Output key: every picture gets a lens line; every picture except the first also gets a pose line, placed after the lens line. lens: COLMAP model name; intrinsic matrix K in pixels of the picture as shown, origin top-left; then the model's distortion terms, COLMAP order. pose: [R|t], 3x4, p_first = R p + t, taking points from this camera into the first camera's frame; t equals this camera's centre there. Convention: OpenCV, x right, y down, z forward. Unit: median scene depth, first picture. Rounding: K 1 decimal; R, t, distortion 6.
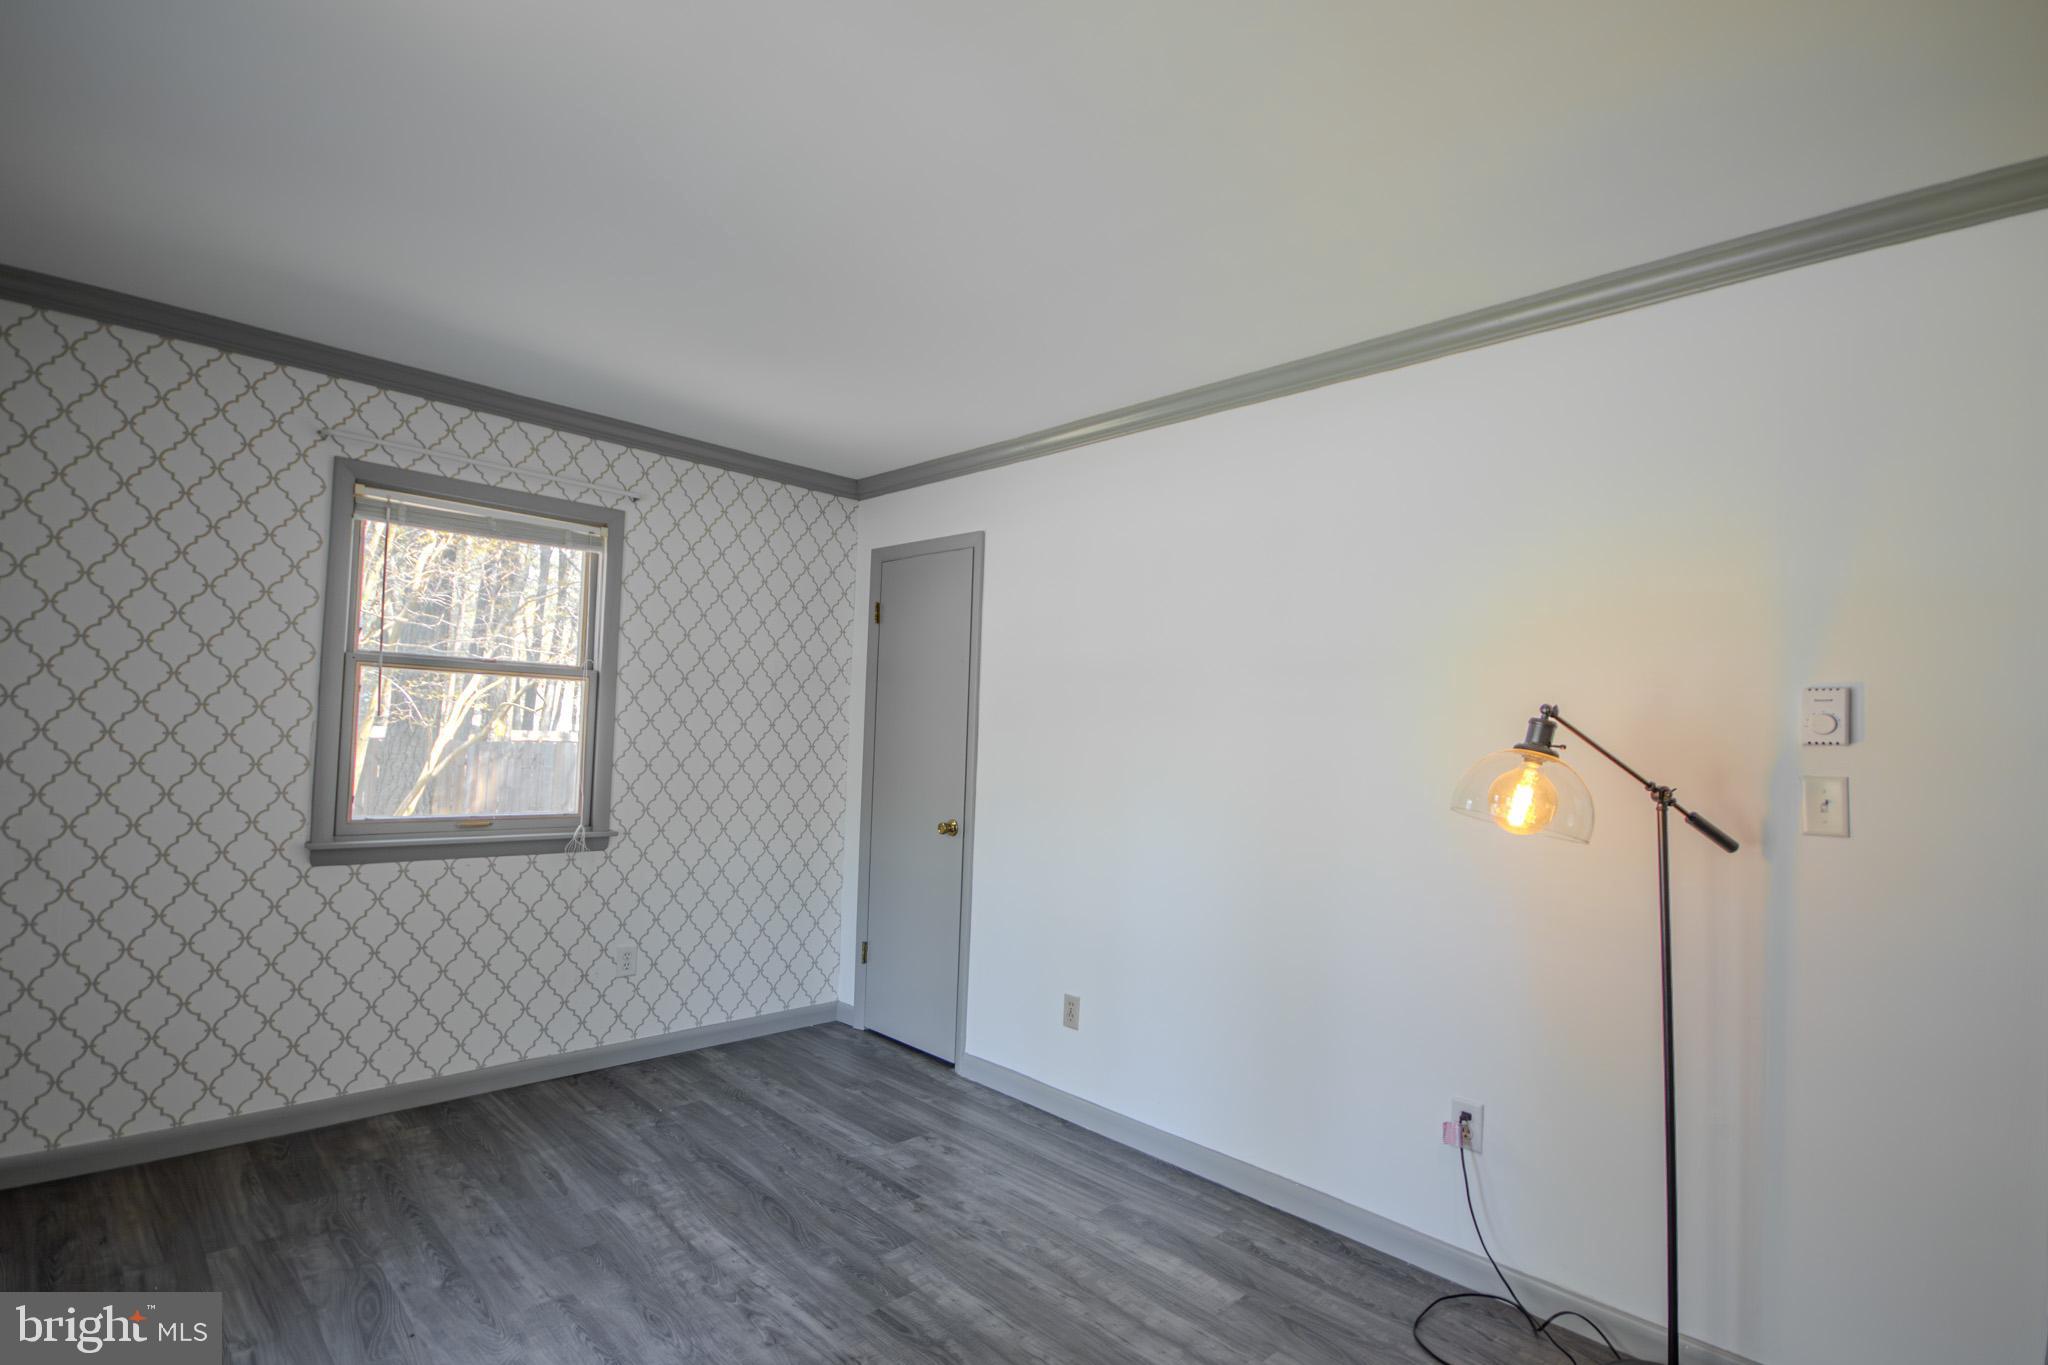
lens RADIAL K [[956.3, 0, 1030.0], [0, 956.3, 710.5], [0, 0, 1]] dist [0.007904, -0.009730]
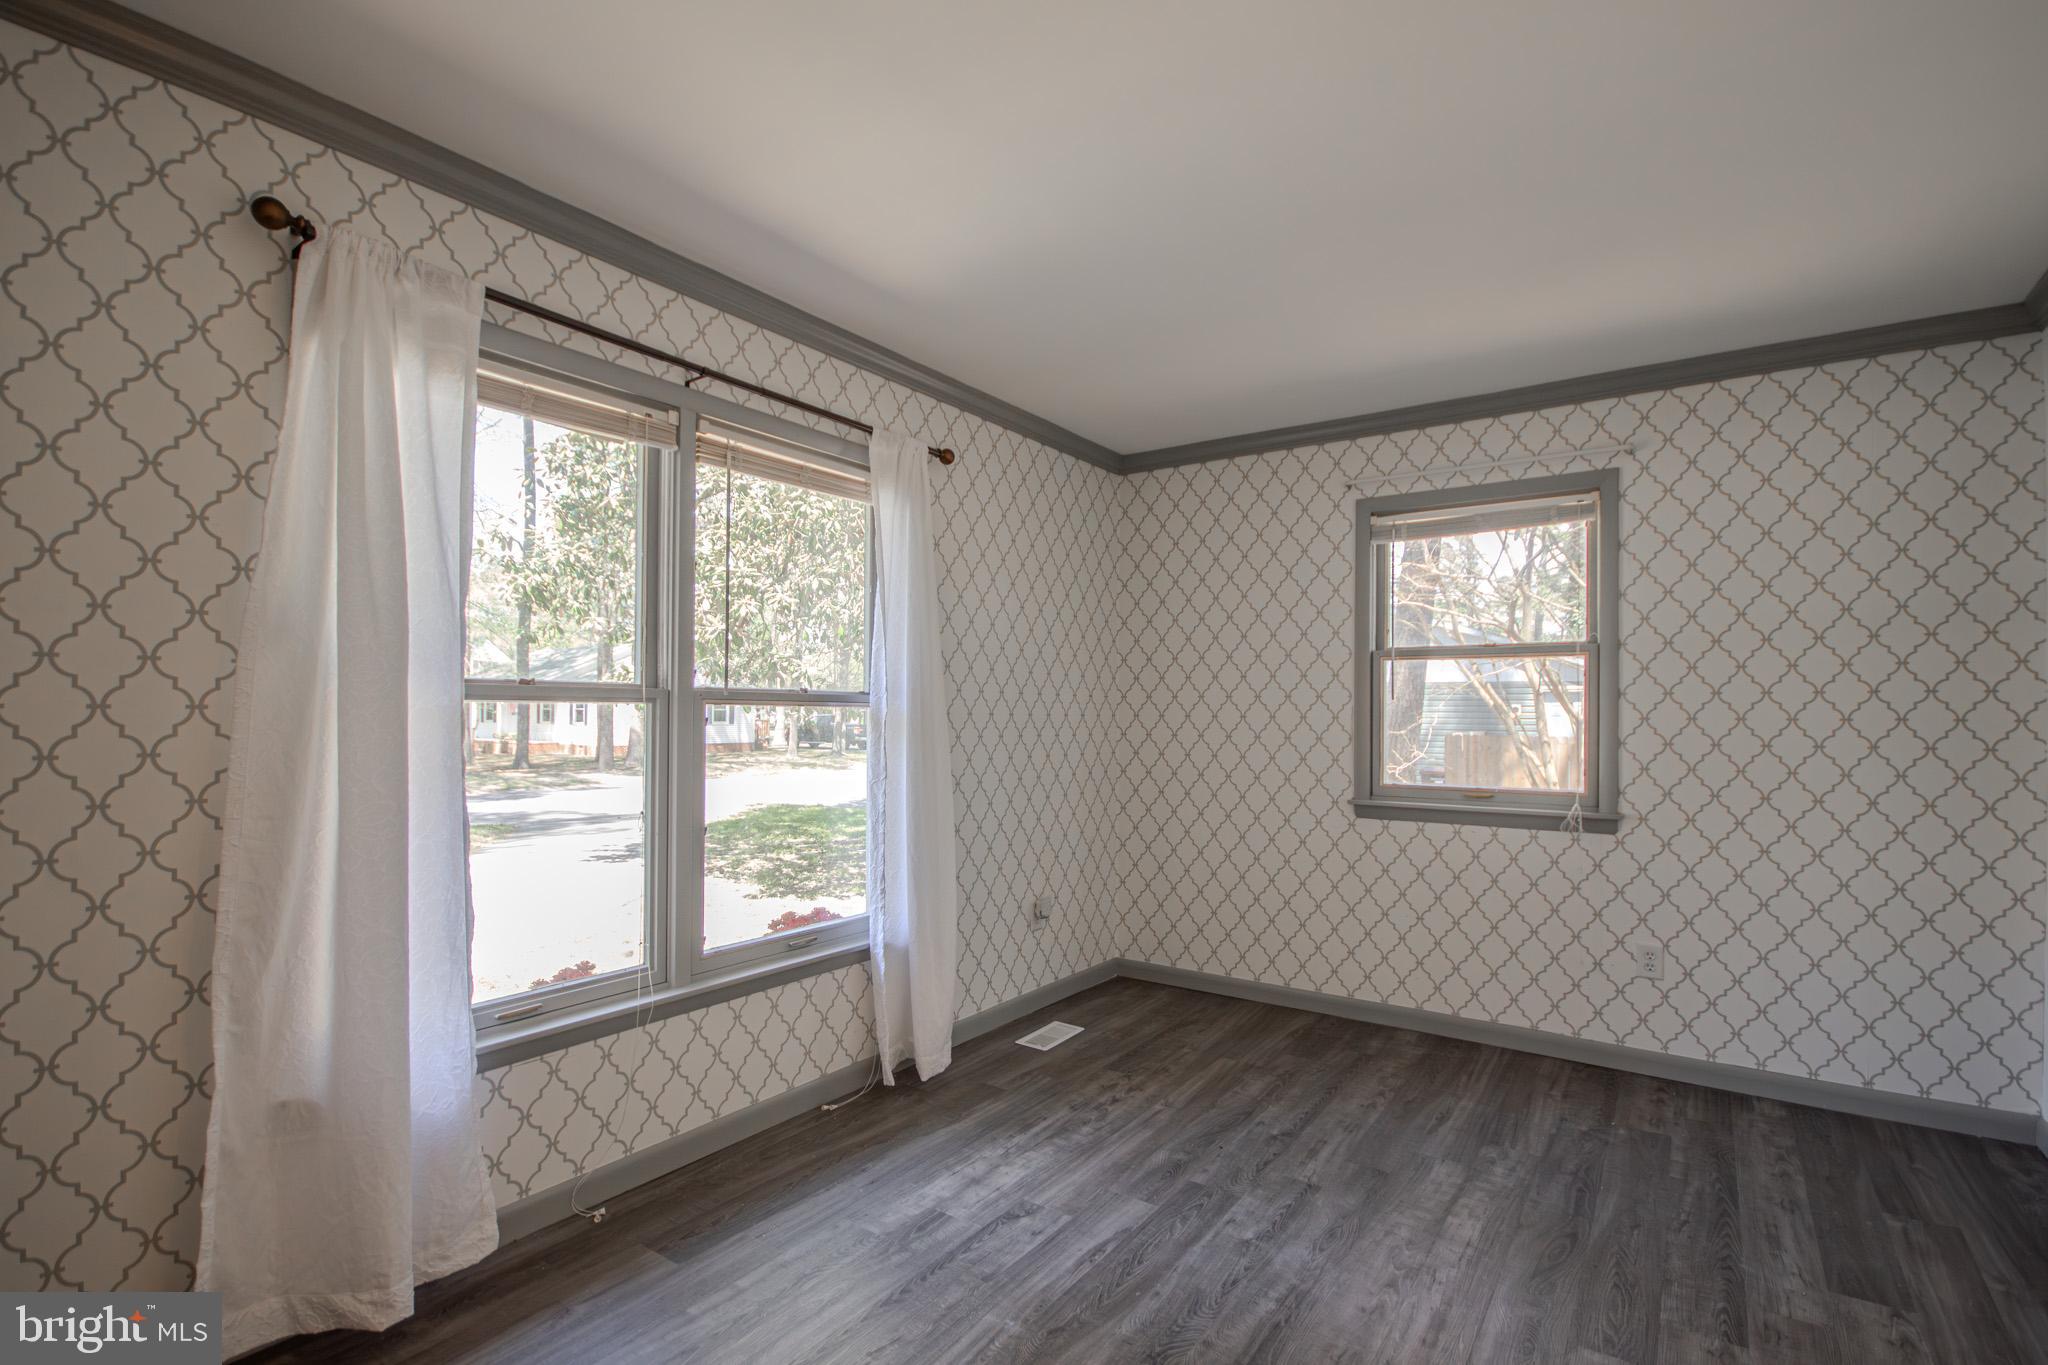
lens RADIAL K [[936.5, 0, 1030.4], [0, 936.5, 707.4], [0, 0, 1]] dist [0.003442, -0.012811]
pose [[0.179112, -0.039398, -0.983039, 0.399437], [0.031372, 0.998918, -0.034318, 0.040328], [0.983328, -0.024693, 0.180154, 0.316040]]
